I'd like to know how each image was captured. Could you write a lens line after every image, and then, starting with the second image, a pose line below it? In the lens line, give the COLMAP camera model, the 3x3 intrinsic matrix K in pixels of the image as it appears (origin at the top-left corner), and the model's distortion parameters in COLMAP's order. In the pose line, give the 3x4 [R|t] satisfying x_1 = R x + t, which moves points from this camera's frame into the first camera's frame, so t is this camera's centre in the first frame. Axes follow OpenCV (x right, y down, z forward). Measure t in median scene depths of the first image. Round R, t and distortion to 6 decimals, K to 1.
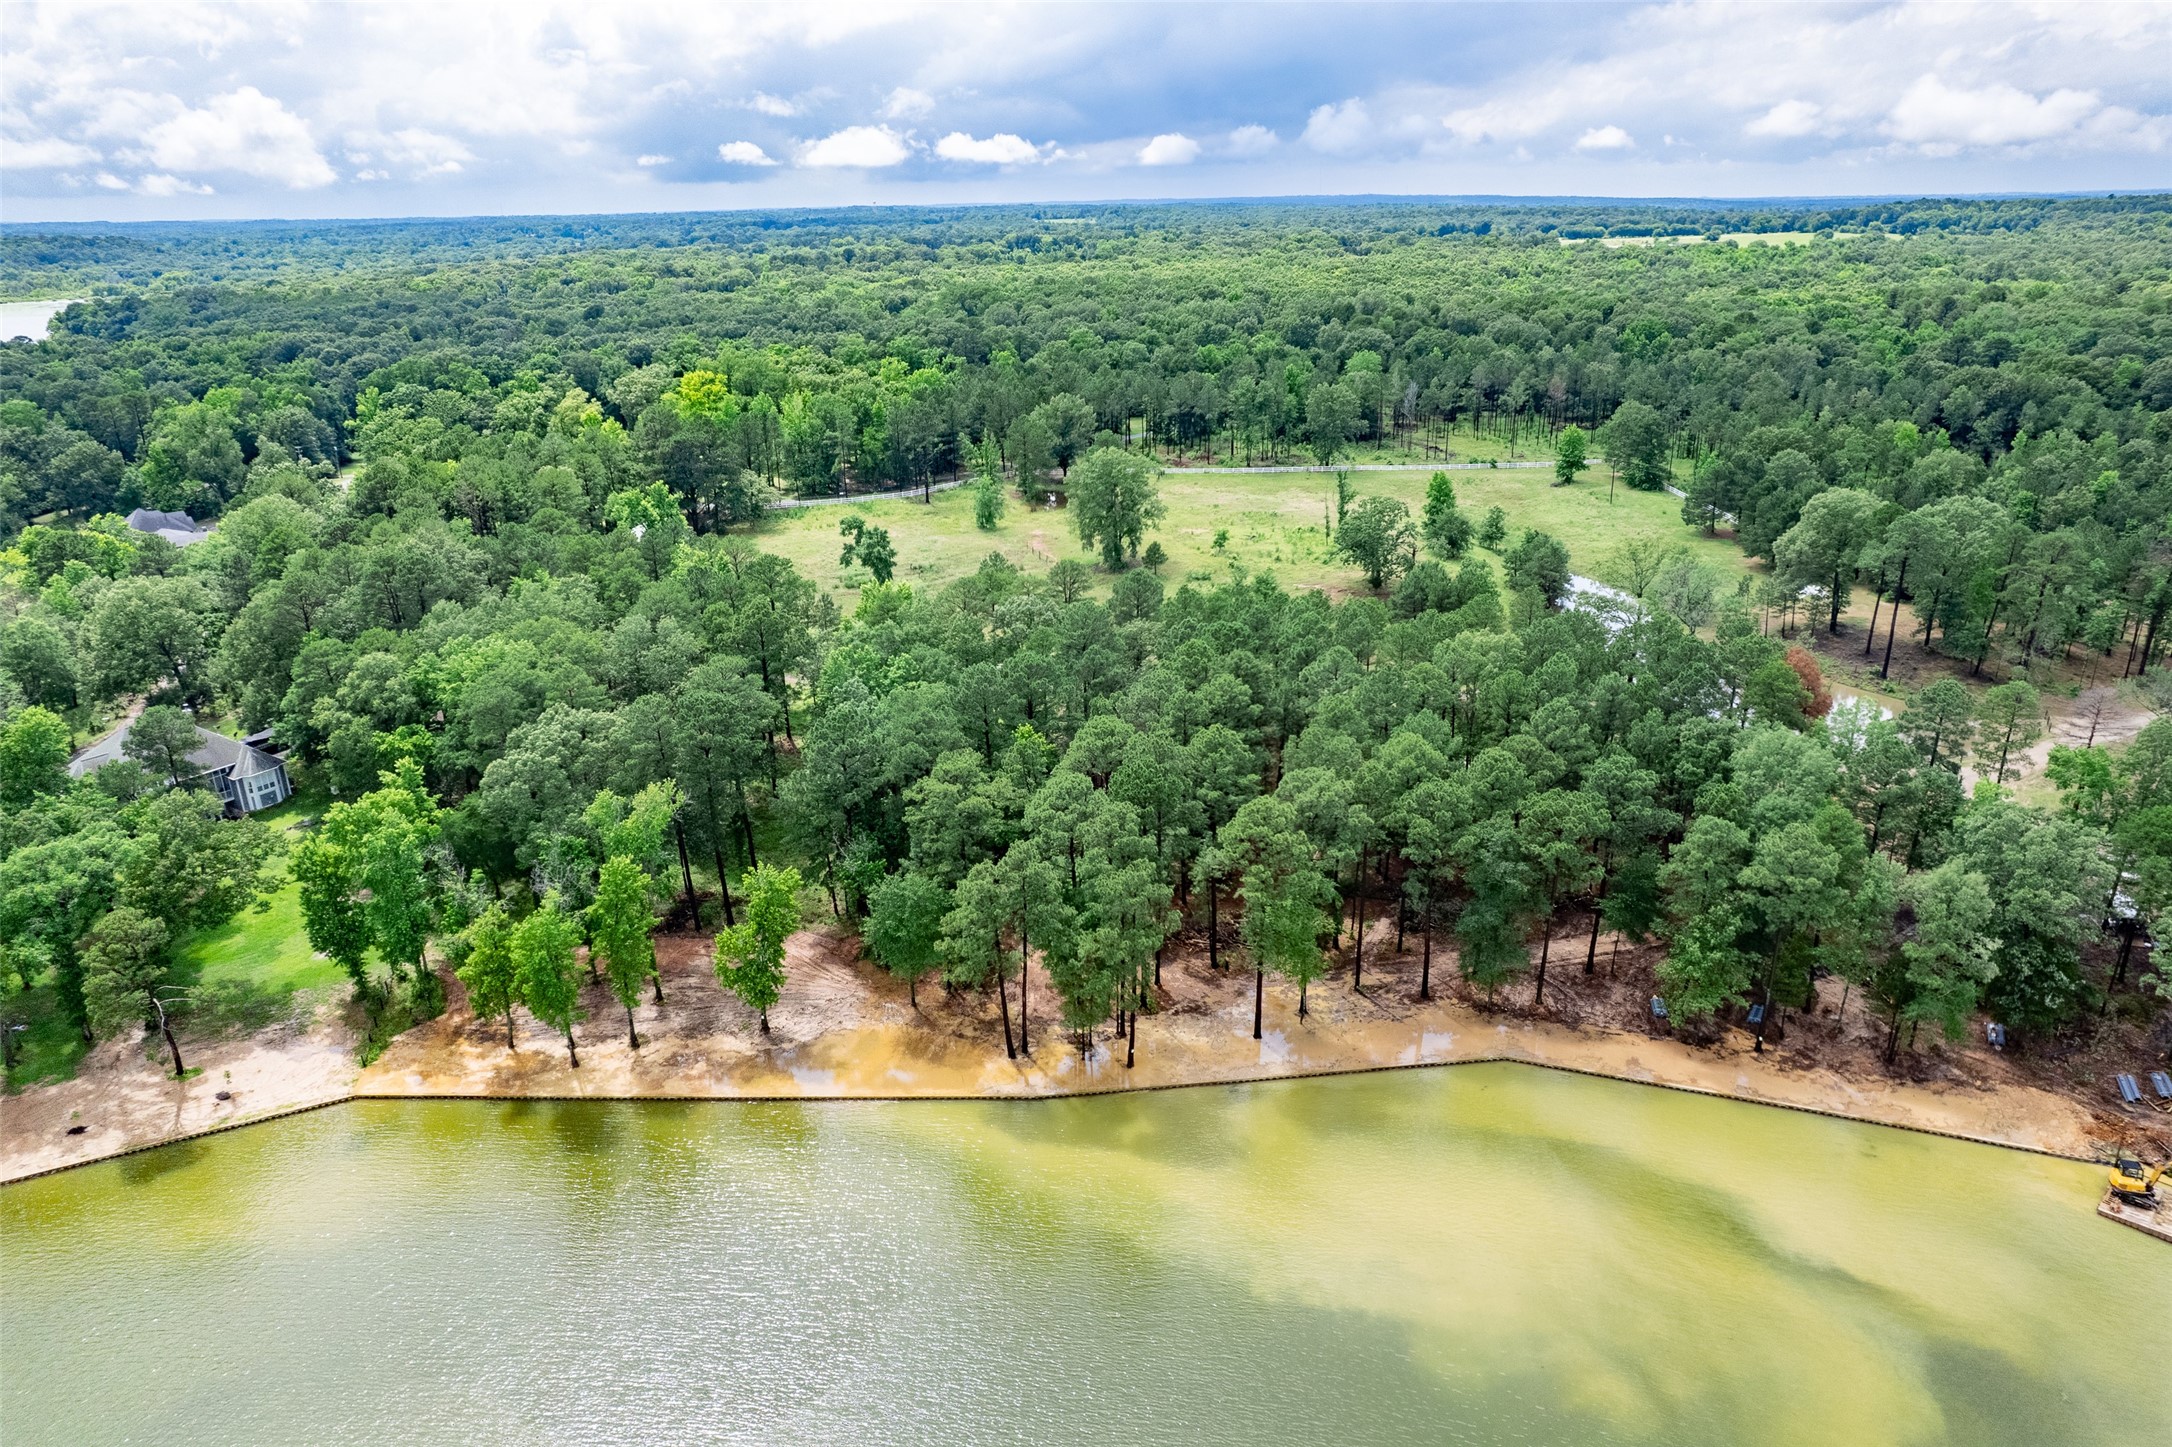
lens RADIAL K [[1497.2, 0, 1090.7], [0, 1497.2, 709.1], [0, 0, 1]] dist [-0.029503, 0.025831]
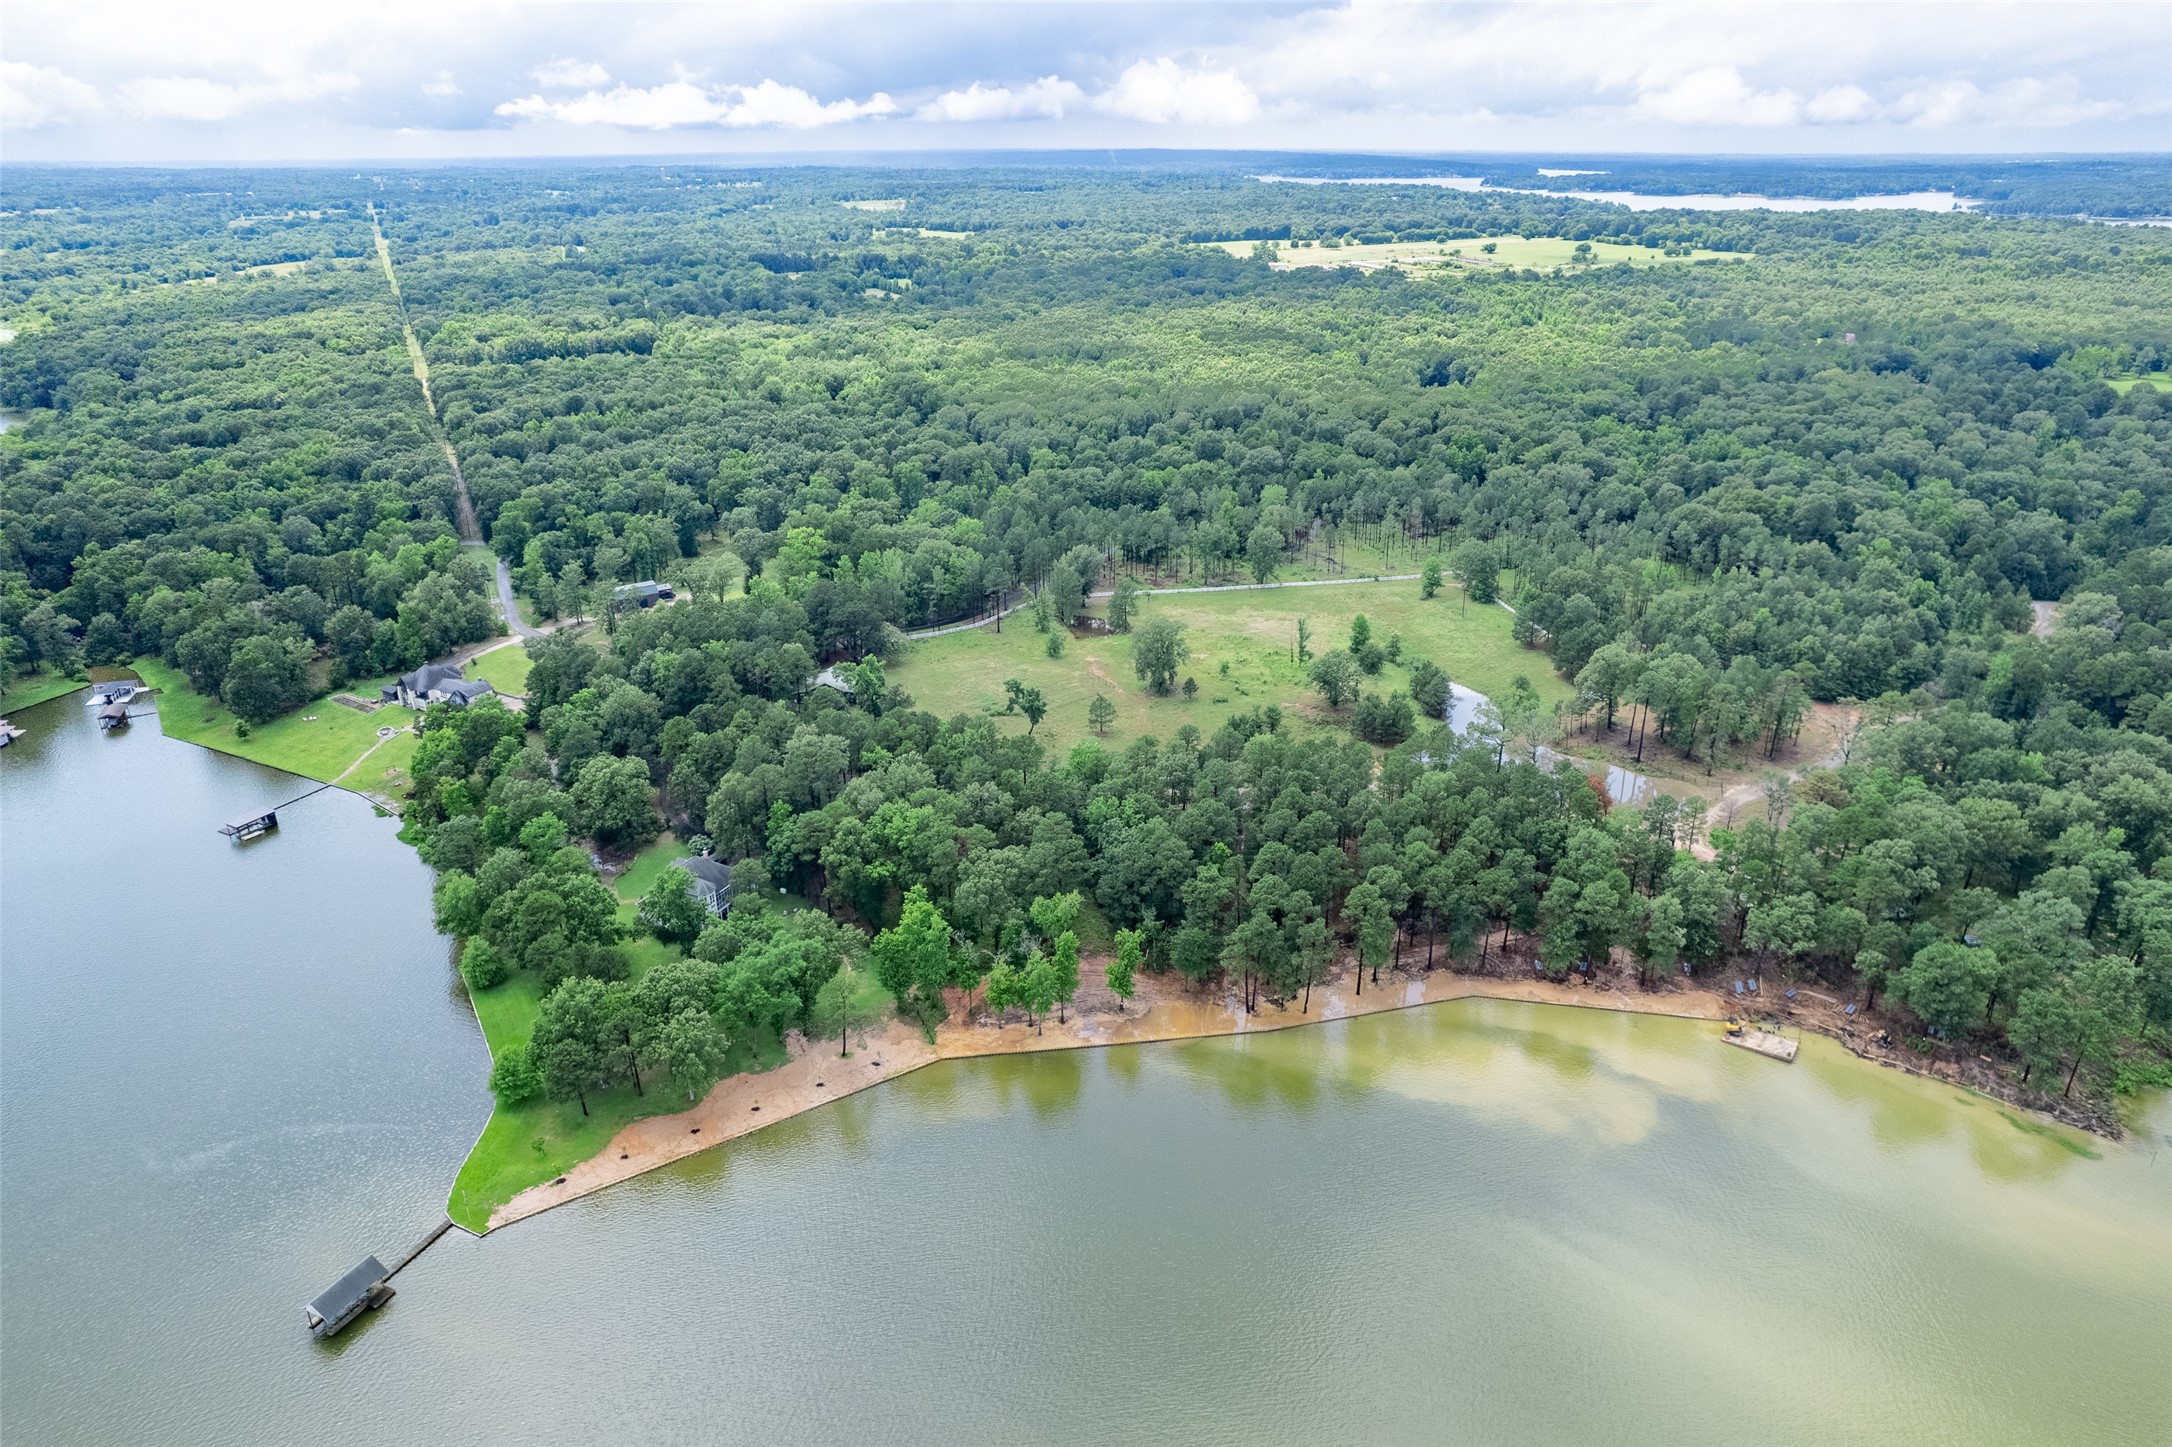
lens RADIAL K [[1497.2, 0, 1094.0], [0, 1497.2, 719.6], [0, 0, 1]] dist [-0.029503, 0.025831]
pose [[0.989816, -0.050771, 0.132988, -0.503281], [0.045436, 0.998048, 0.042852, -0.265825], [-0.134904, -0.036374, 0.990191, -0.989770]]
